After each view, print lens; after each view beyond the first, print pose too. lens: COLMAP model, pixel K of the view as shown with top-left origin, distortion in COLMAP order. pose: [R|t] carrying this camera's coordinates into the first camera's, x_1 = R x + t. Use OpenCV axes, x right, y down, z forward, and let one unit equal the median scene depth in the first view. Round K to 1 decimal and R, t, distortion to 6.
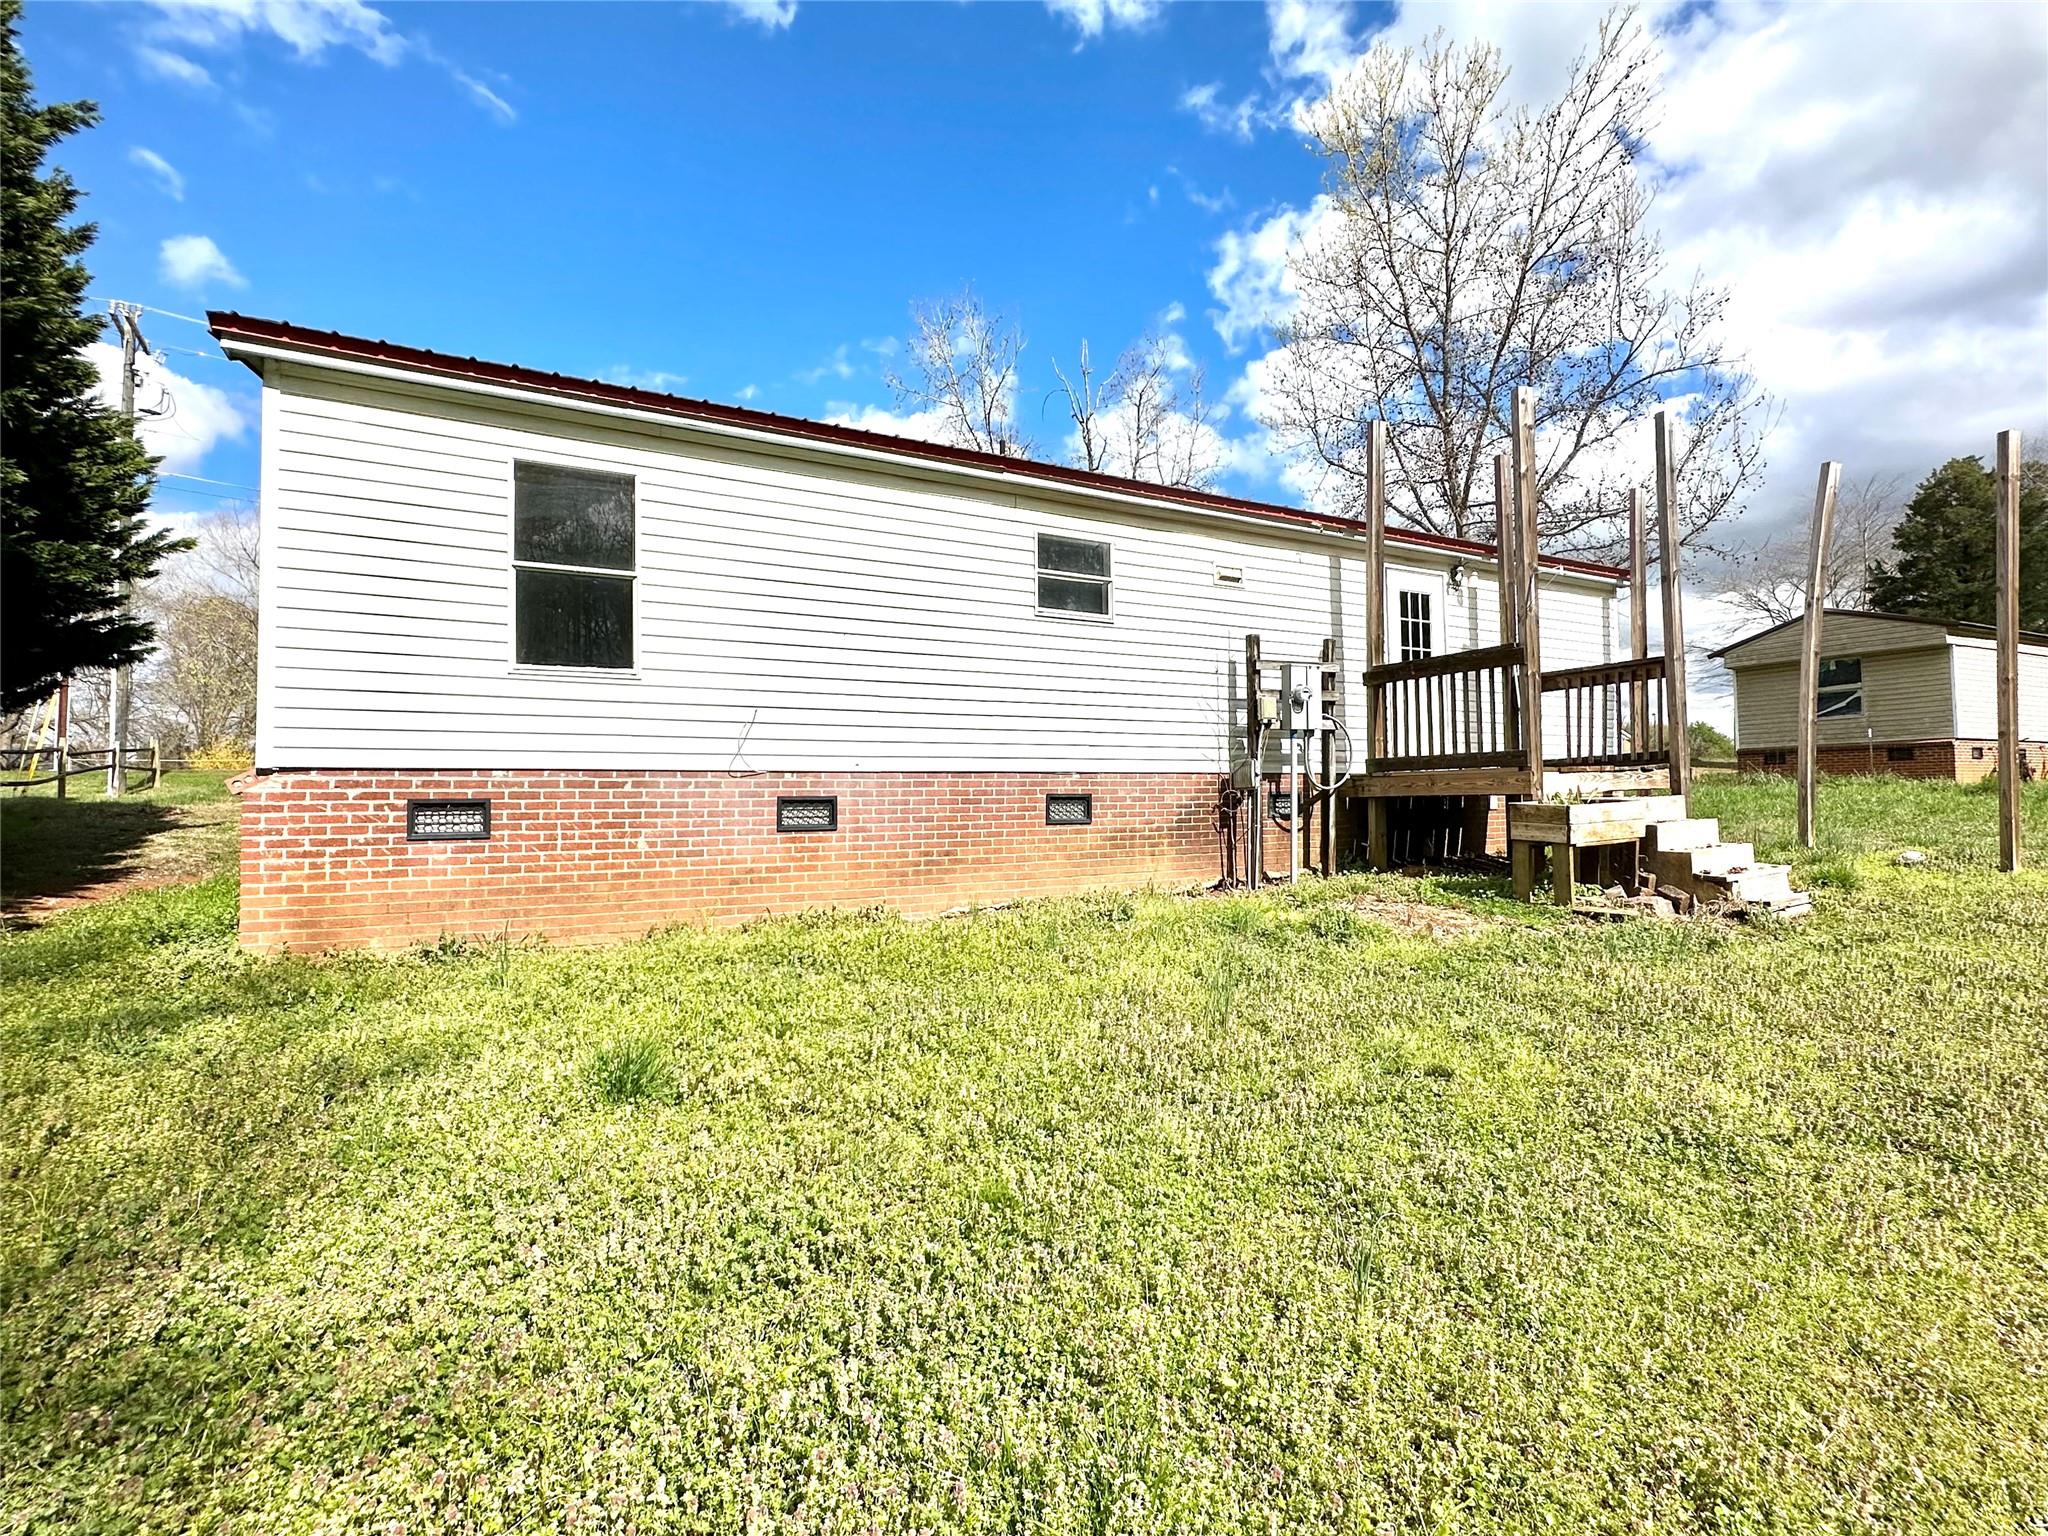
lens RADIAL K [[953.1, 0, 1021.4], [0, 953.1, 775.5], [0, 0, 1]] dist [-0.006802, -0.003227]
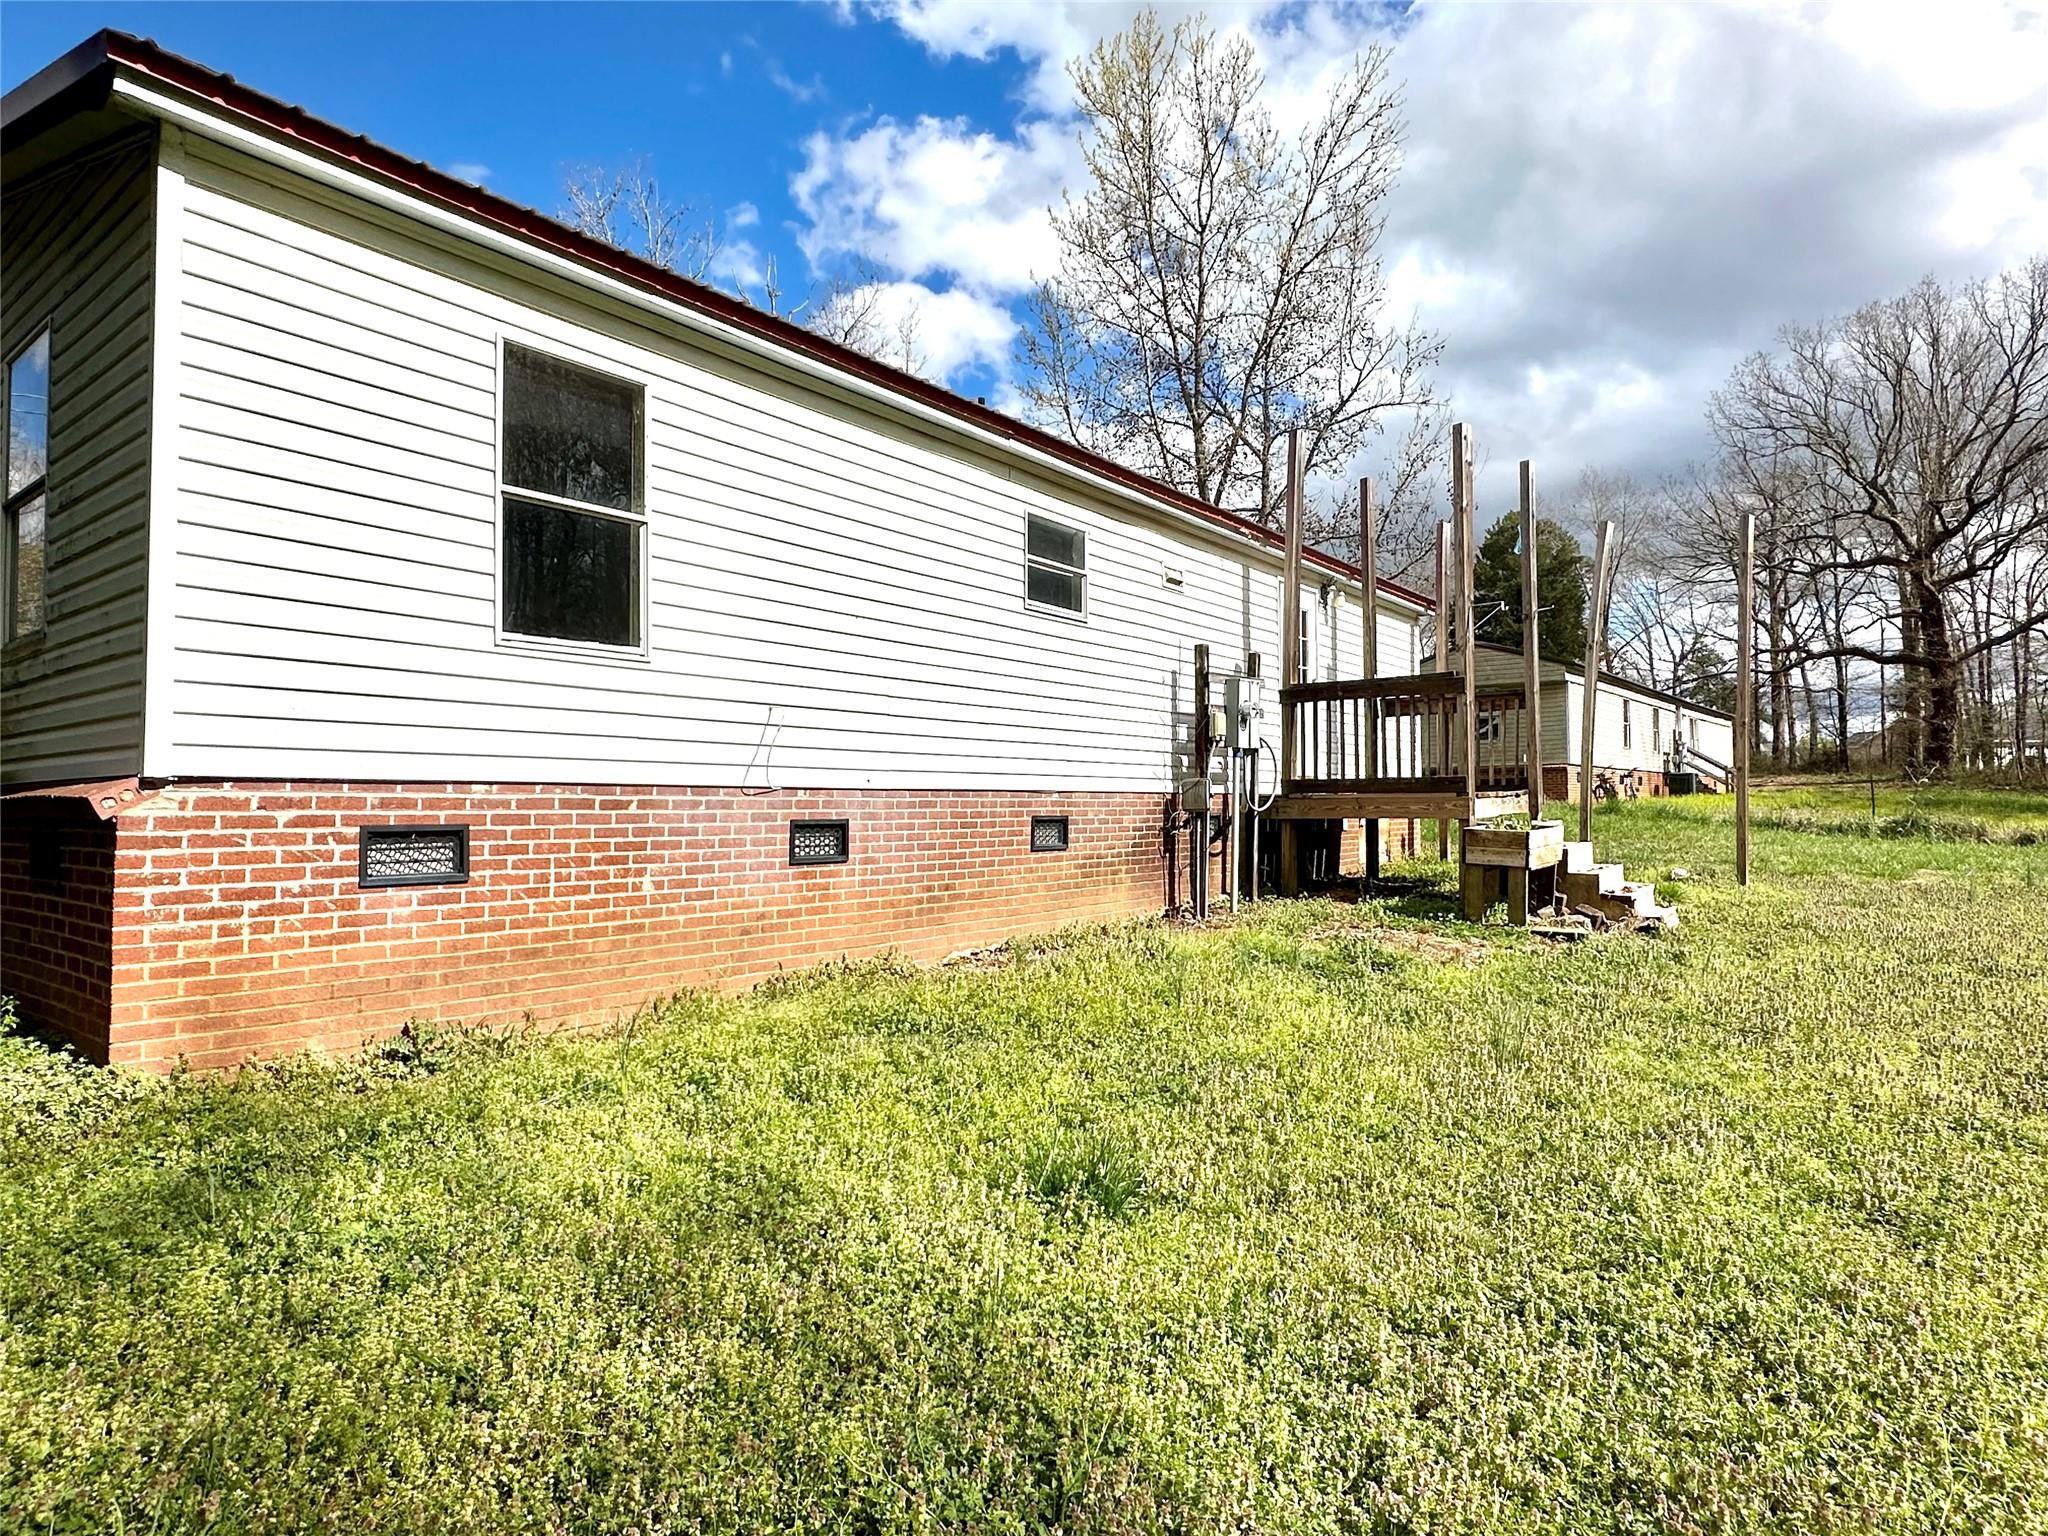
lens RADIAL K [[1141.9, 0, 1024.7], [0, 1141.9, 773.8], [0, 0, 1]] dist [-0.010244, 0.000181]
pose [[0.910125, 0.021963, 0.413751, -0.462195], [-0.021171, 0.999755, -0.006498, -0.013650], [-0.413792, -0.002846, 0.910367, 0.066877]]
